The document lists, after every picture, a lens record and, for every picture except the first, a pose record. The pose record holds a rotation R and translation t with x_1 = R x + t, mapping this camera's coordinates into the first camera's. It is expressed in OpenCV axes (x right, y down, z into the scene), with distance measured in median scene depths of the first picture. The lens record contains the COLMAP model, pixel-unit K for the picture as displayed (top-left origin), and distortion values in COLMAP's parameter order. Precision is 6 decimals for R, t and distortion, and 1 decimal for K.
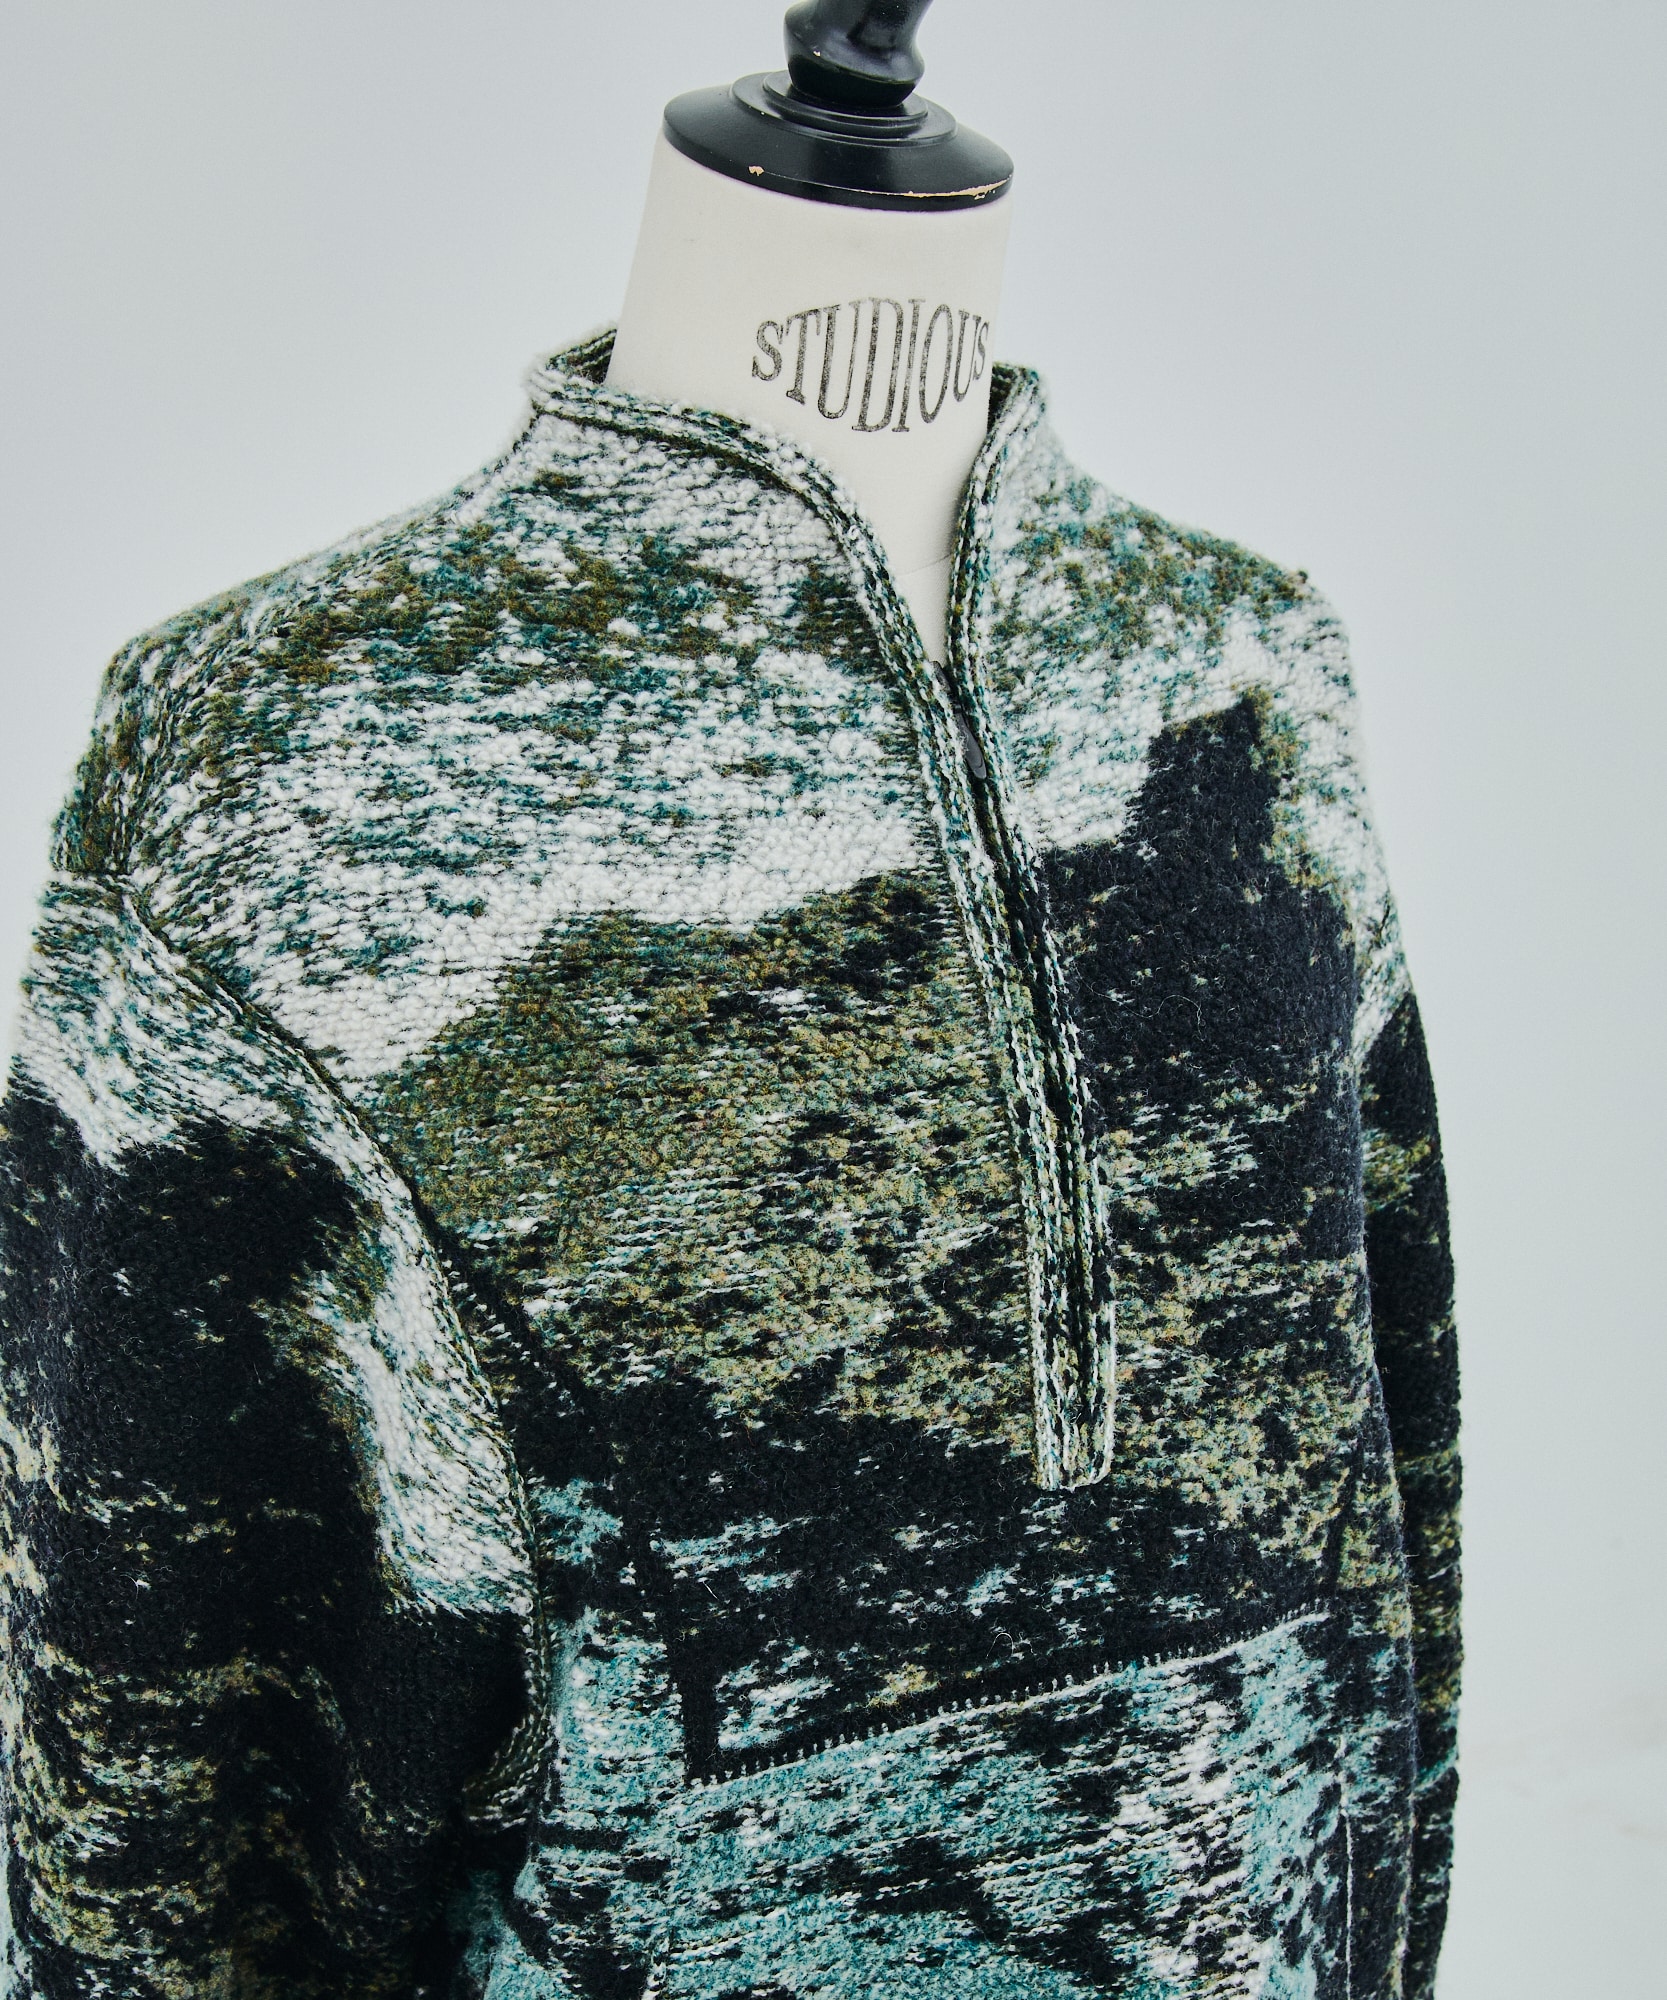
lens RADIAL K [[2240.1, 0, 833.5], [0, 2240.1, 1000.0], [0, 0, 1]] dist [0.089896, 0.019394]
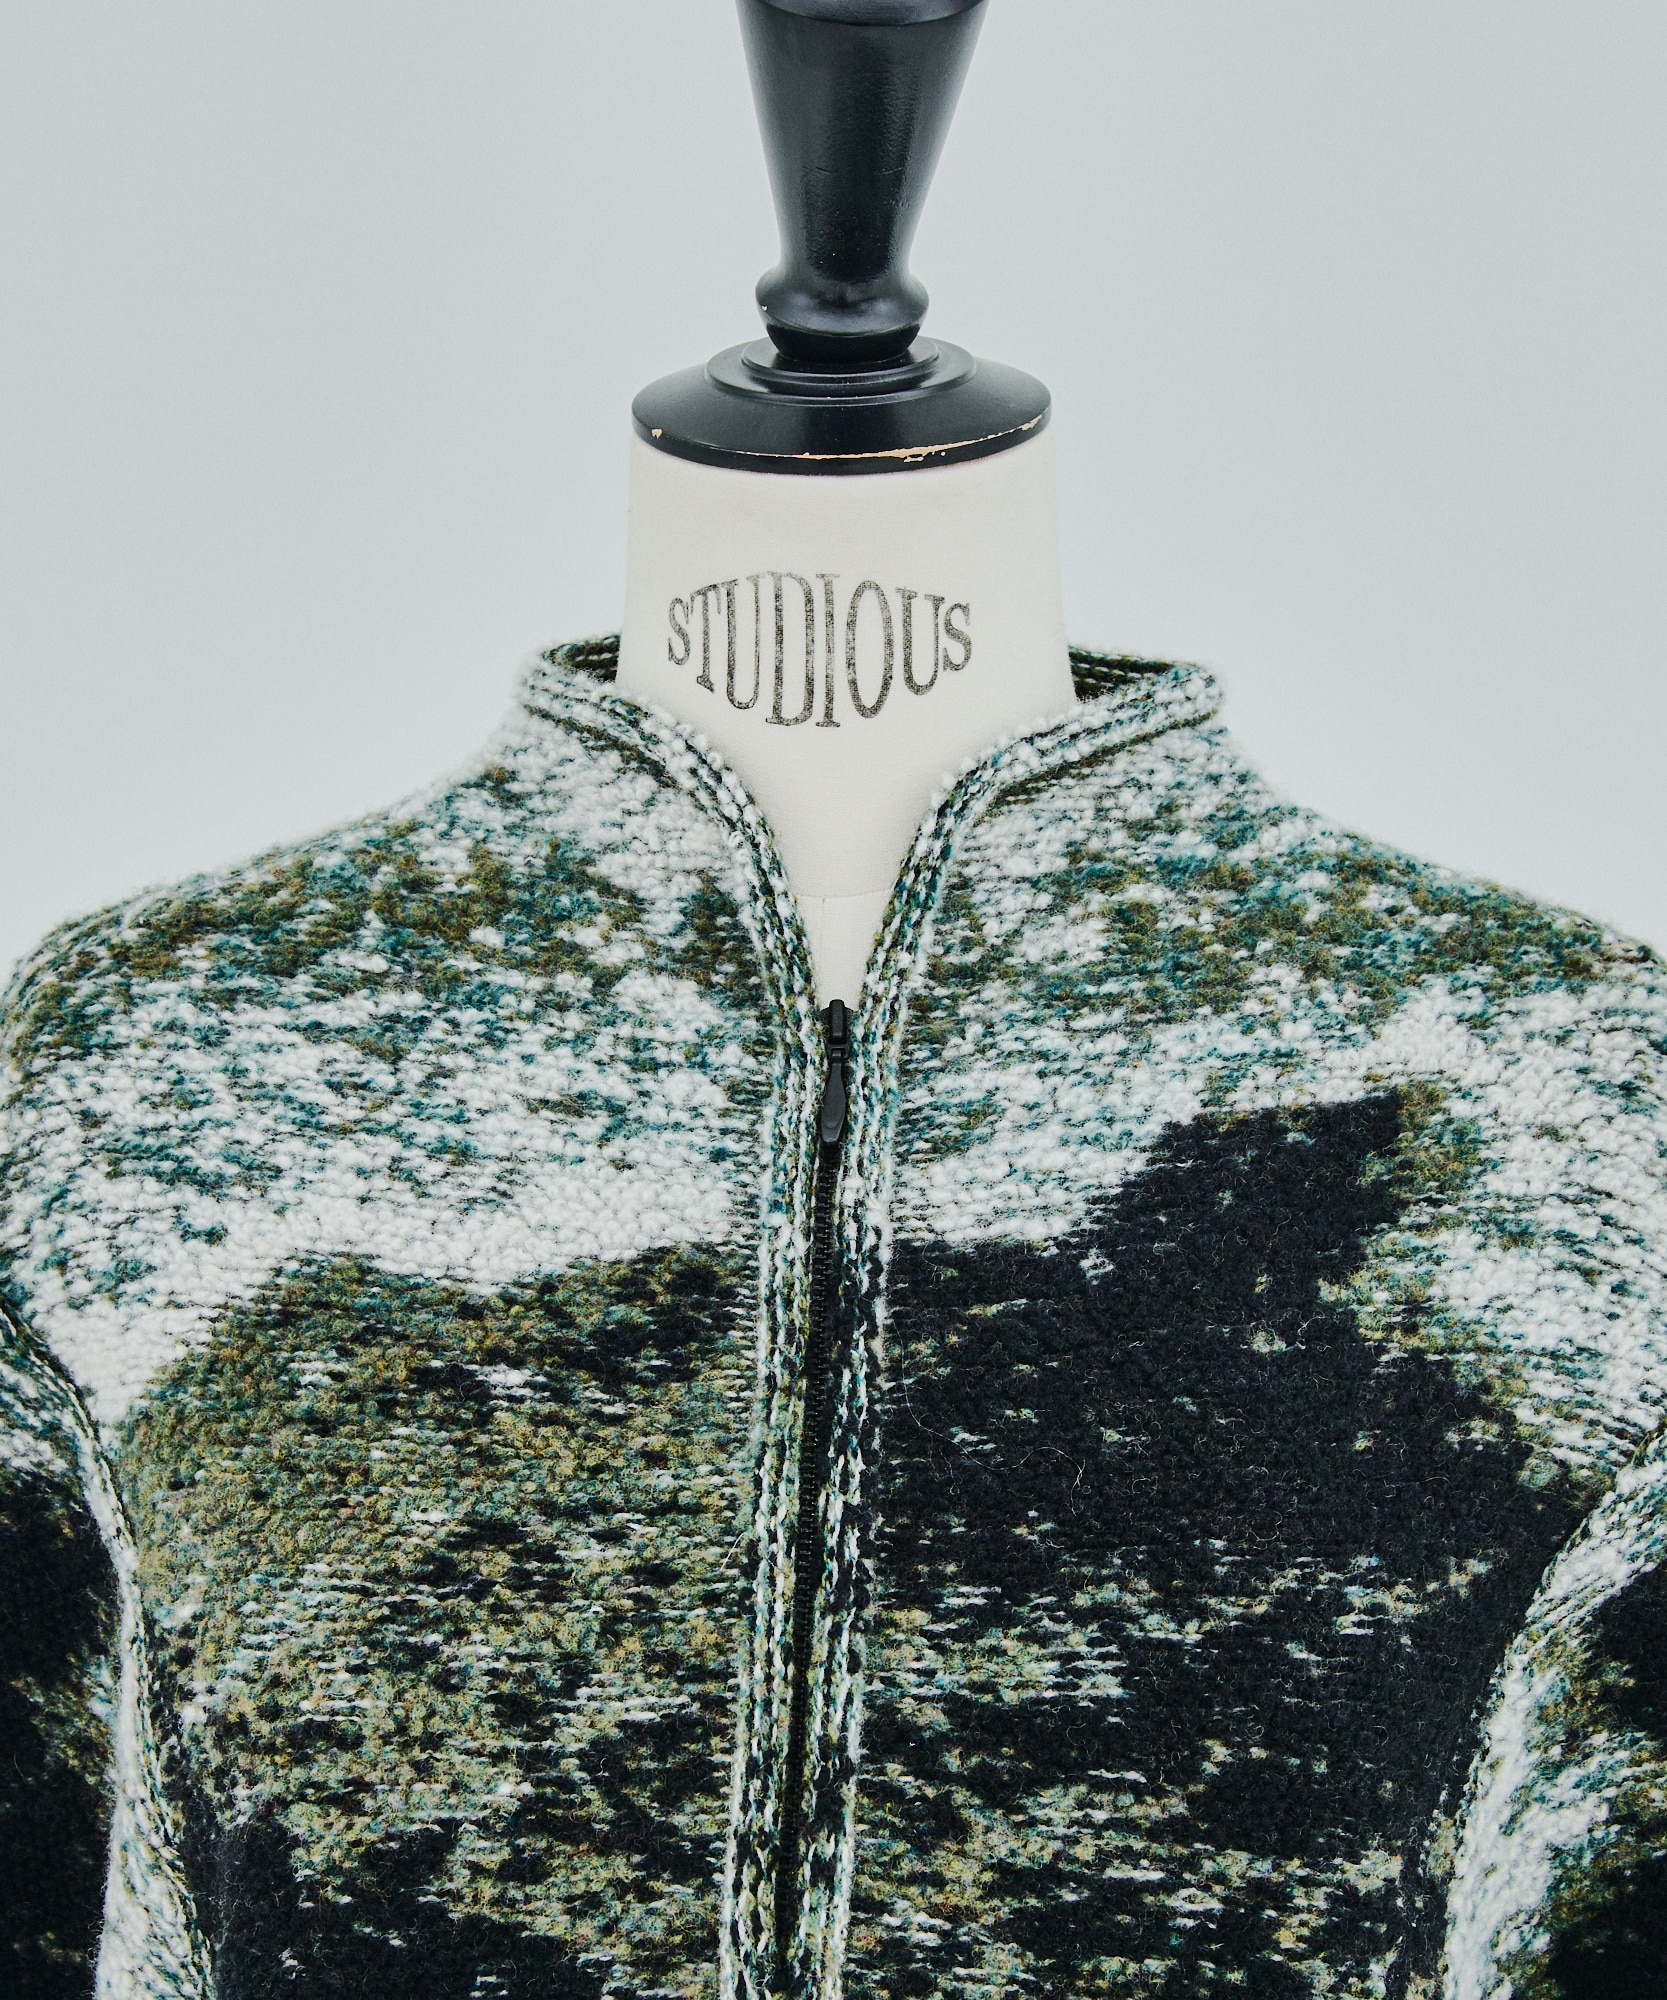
lens RADIAL K [[2968.7, 0, 833.5], [0, 2968.7, 1000.0], [0, 0, 1]] dist [0.117055, -0.042554]
pose [[0.909508, 0.060416, -0.411273, 0.499345], [-0.132943, 0.979695, -0.150079, 0.010721], [0.393855, 0.191174, 0.899072, 0.036341]]
